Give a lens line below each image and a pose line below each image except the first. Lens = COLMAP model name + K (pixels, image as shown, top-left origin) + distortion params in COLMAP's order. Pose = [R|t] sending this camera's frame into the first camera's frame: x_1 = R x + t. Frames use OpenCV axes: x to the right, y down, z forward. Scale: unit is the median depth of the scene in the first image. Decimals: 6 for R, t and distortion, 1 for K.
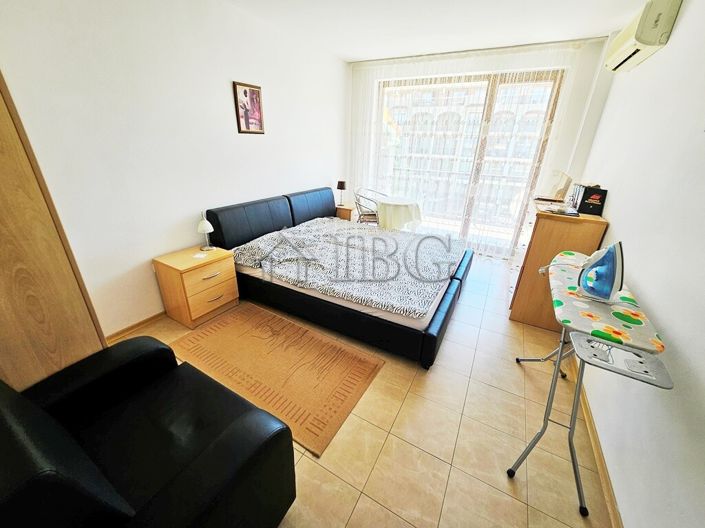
lens RADIAL K [[278.8, 0, 348.4], [0, 278.8, 261.1], [0, 0, 1]] dist [-0.002815, 0.000160]
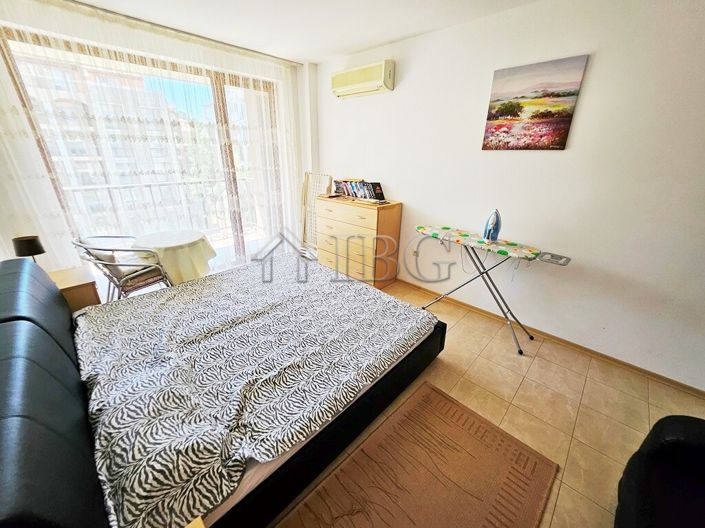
lens RADIAL K [[278.8, 0, 348.4], [0, 278.8, 261.1], [0, 0, 1]] dist [-0.002815, 0.000160]
pose [[0.256428, -0.382742, 0.887554, -0.322880], [0.366512, 0.888184, 0.277123, -0.193435], [-0.894379, 0.254237, 0.368035, 0.383443]]
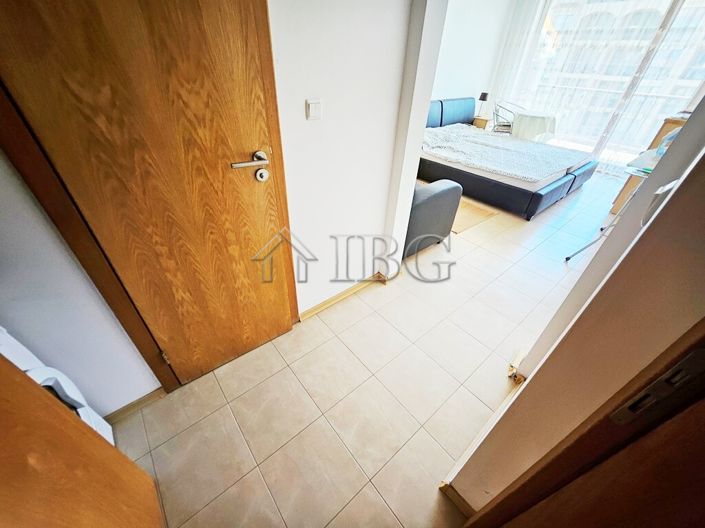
lens RADIAL K [[278.8, 0, 348.4], [0, 278.8, 261.1], [0, 0, 1]] dist [-0.002815, 0.000160]
pose [[0.933746, 0.214245, -0.286736, -0.075162], [-0.145727, 0.959229, 0.242165, 0.185288], [0.326928, -0.184336, 0.926897, -0.375603]]
